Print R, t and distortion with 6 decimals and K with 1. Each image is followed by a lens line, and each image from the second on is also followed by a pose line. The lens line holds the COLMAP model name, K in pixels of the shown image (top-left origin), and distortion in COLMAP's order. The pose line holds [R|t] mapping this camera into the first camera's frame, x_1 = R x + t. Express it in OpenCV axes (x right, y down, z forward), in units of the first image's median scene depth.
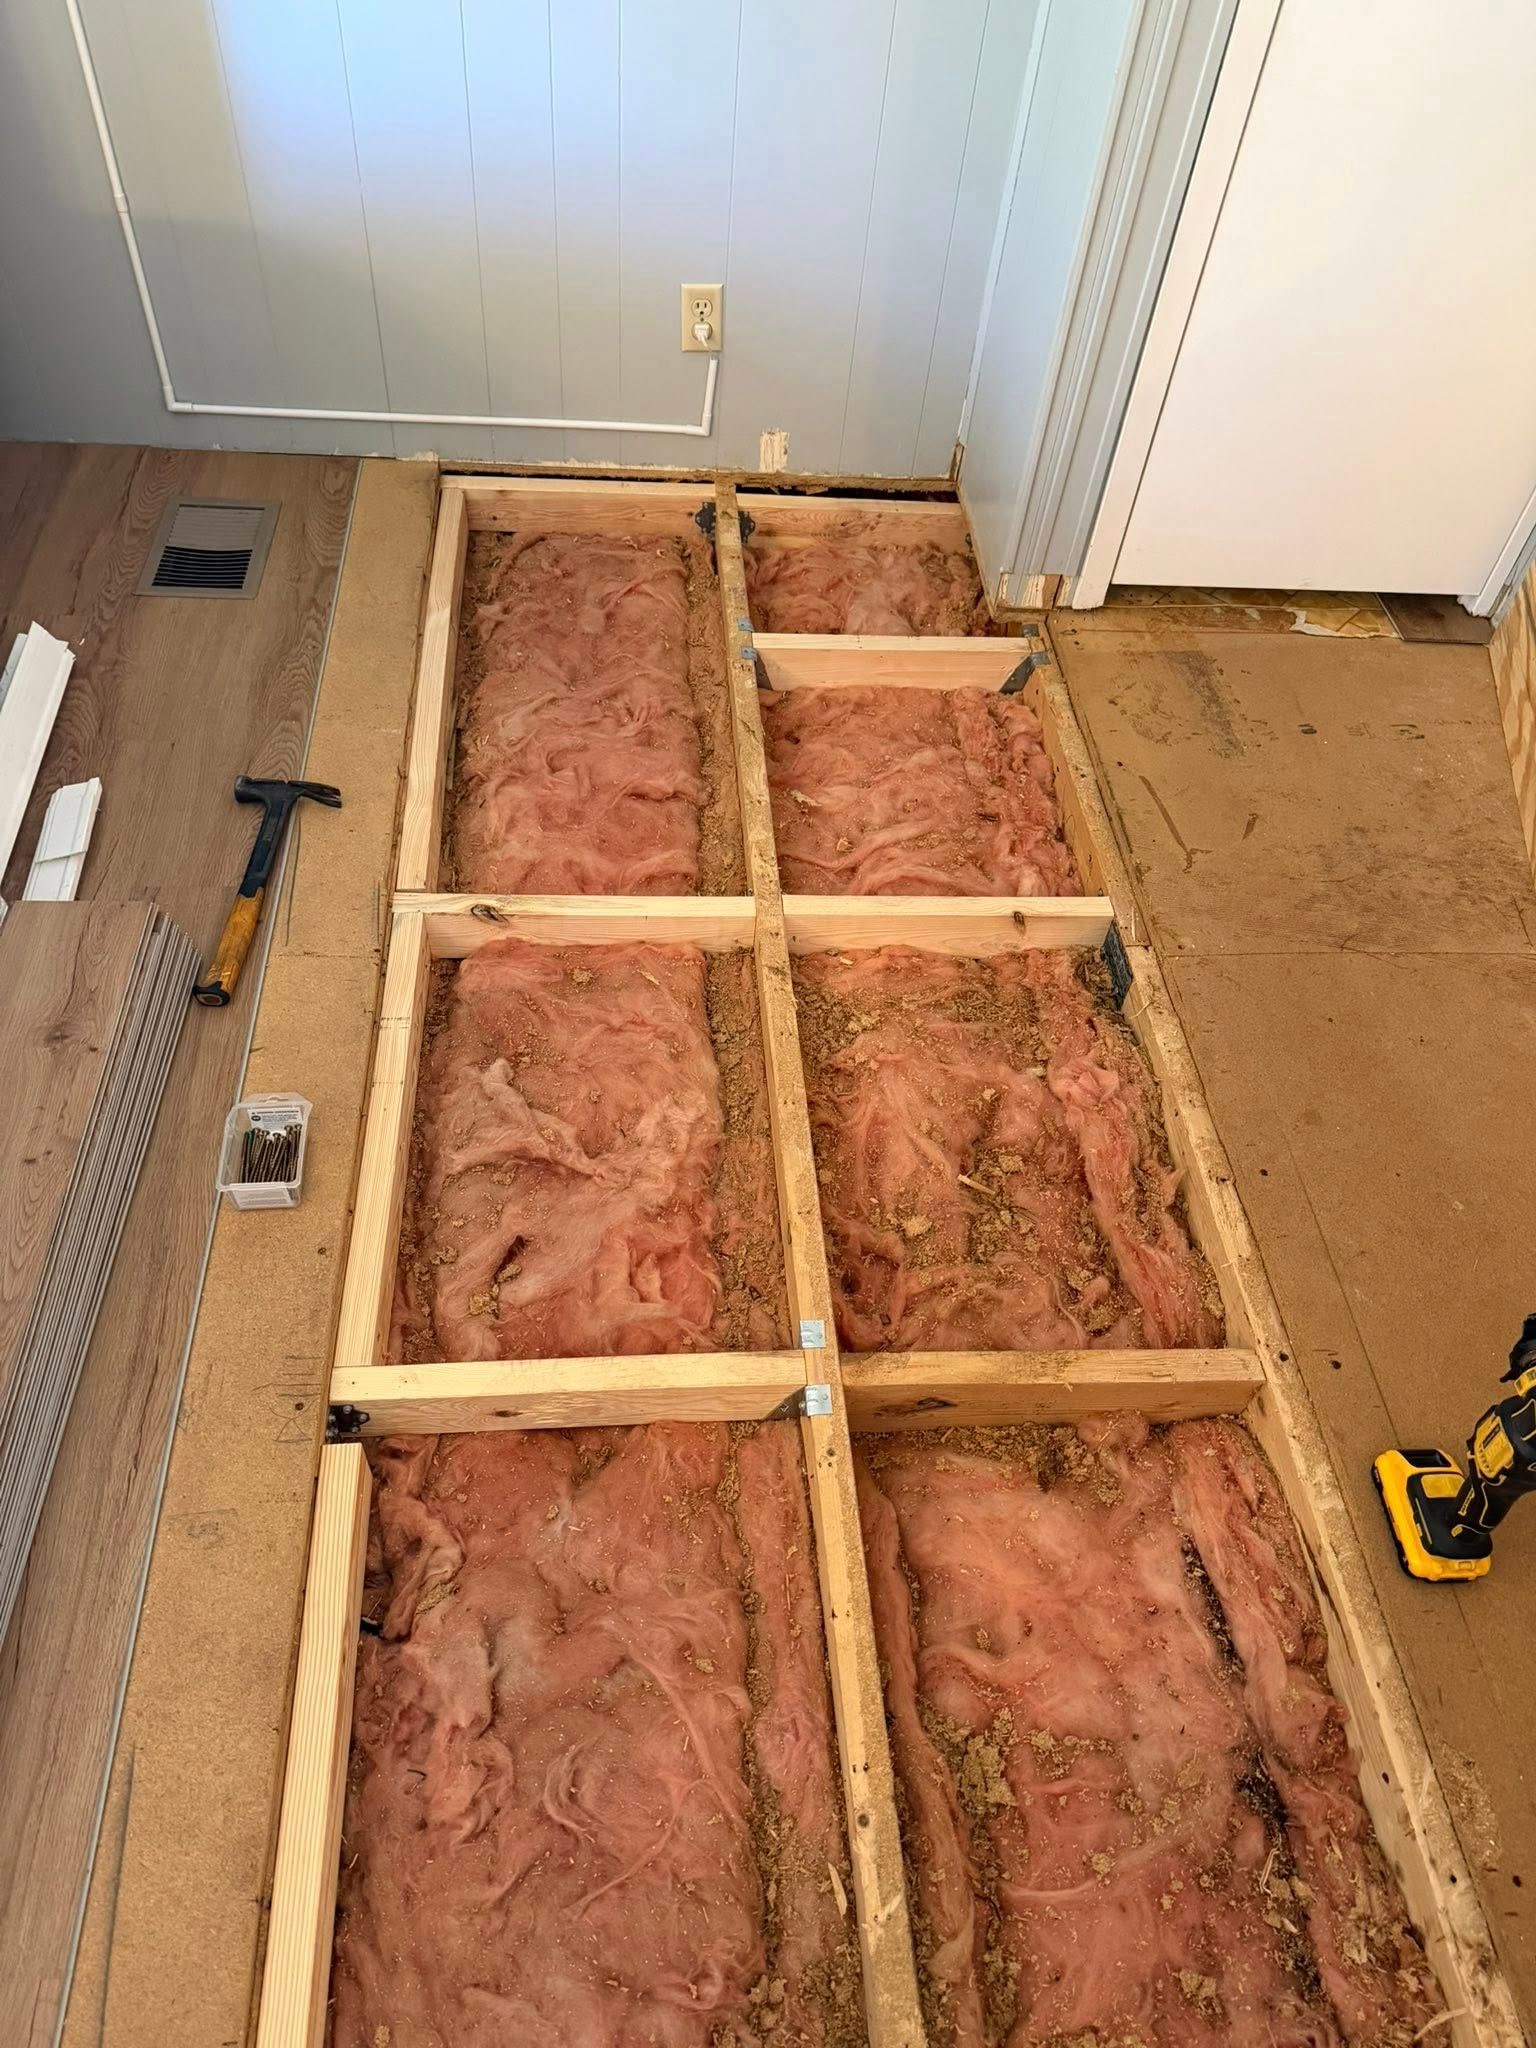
lens RADIAL K [[1419.4, 0, 757.0], [0, 1419.4, 1020.2], [0, 0, 1]] dist [0.053961, -0.075082]
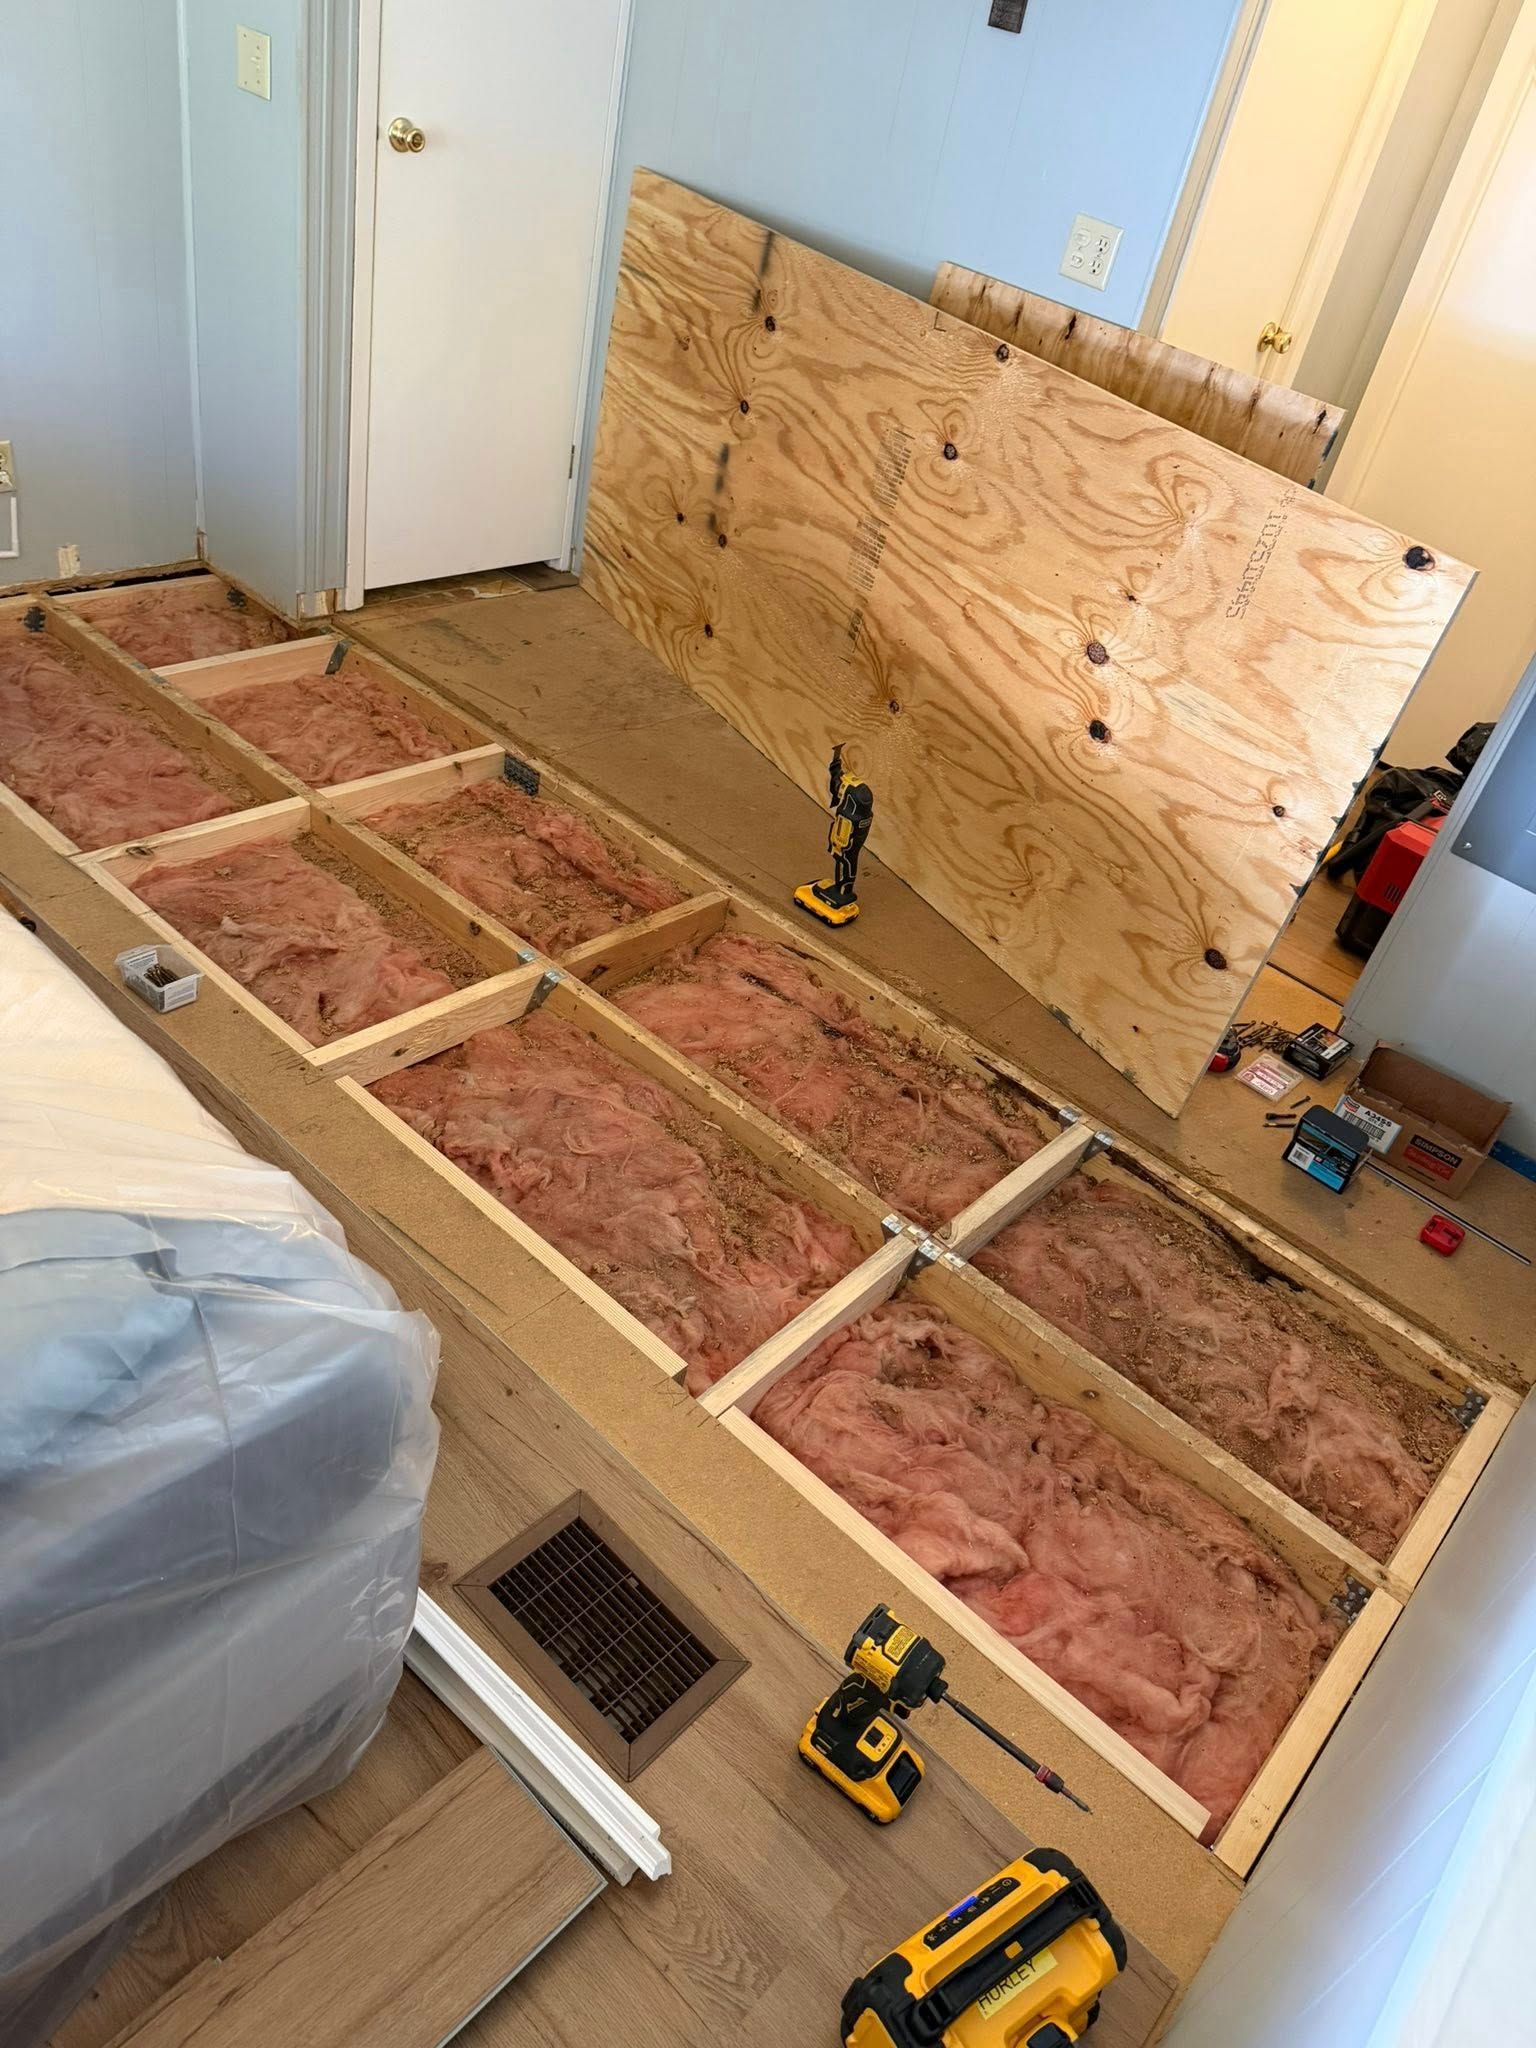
lens RADIAL K [[1384.6, 0, 788.2], [0, 1384.6, 1045.2], [0, 0, 1]] dist [-0.030994, -0.018540]
pose [[0.707129, -0.381795, 0.595147, -0.532994], [0.426829, 0.901525, 0.071200, 0.234192], [-0.563724, 0.203679, 0.800456, -0.332113]]
